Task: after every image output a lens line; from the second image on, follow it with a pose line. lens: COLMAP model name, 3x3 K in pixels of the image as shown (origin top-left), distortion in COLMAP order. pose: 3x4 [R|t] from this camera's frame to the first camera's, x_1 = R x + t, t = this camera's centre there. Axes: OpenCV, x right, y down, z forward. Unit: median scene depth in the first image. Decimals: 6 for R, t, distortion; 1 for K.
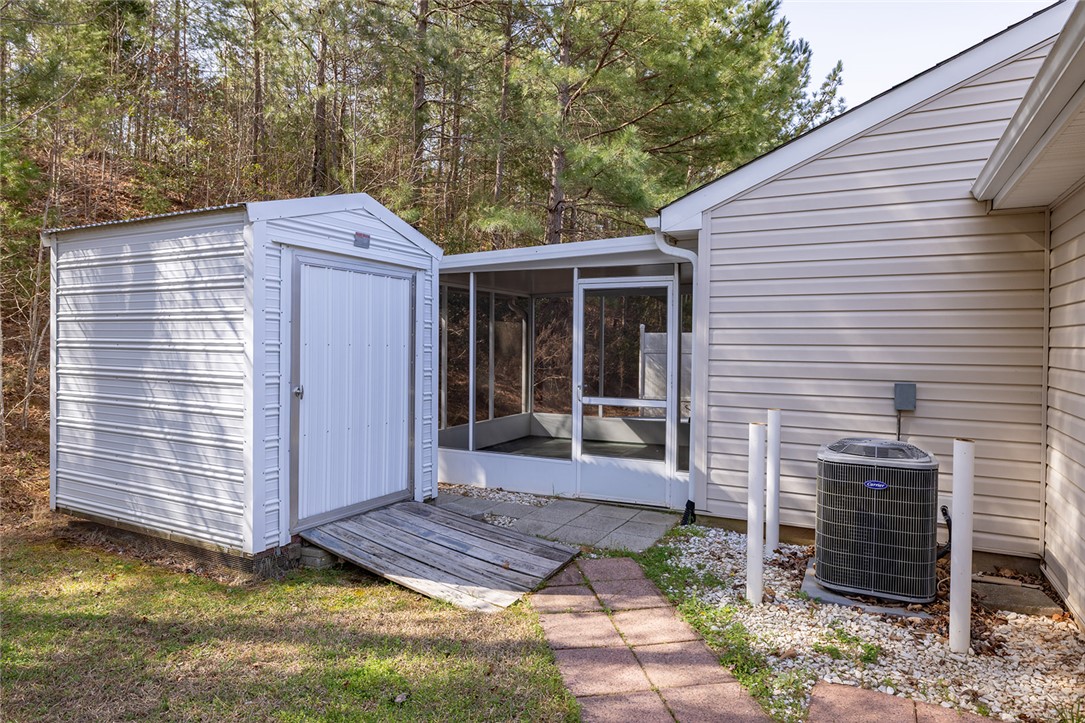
lens RADIAL K [[654.7, 0, 542.5], [0, 654.7, 361.5], [0, 0, 1]] dist [-0.009890, -0.001800]
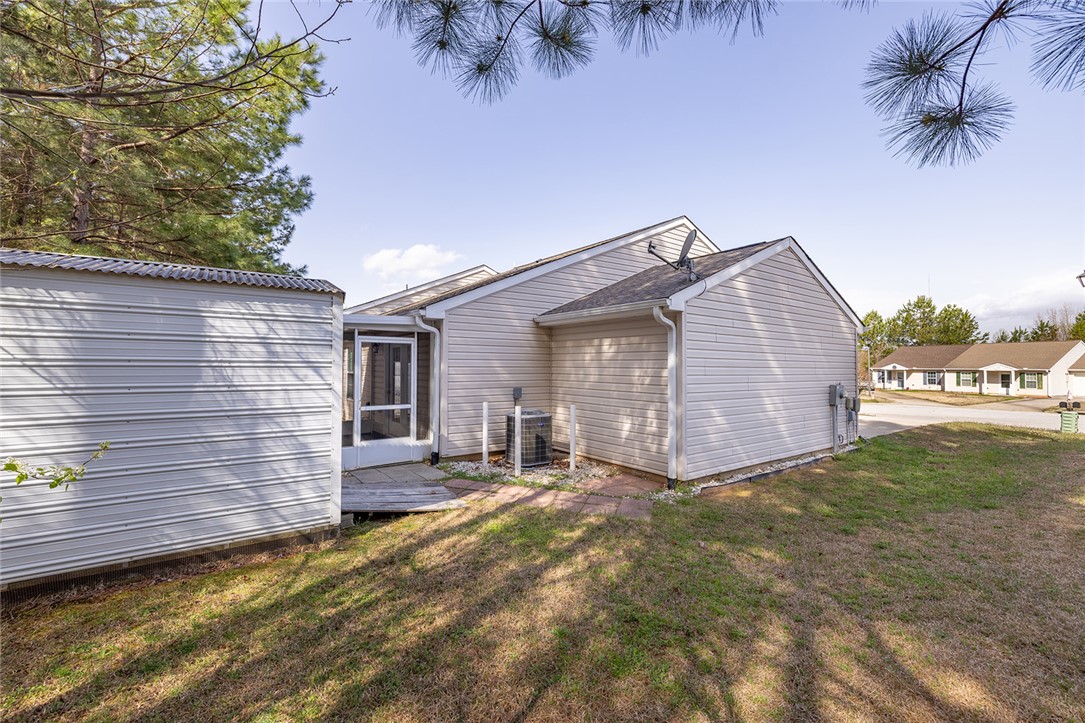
lens RADIAL K [[459.1, 0, 540.5], [0, 459.1, 352.5], [0, 0, 1]] dist [-0.000309, -0.000077]
pose [[0.446731, 0.017926, 0.894489, -1.166351], [0.024578, 0.999176, -0.032298, -0.051692], [-0.894331, 0.036413, 0.445923, 0.098204]]
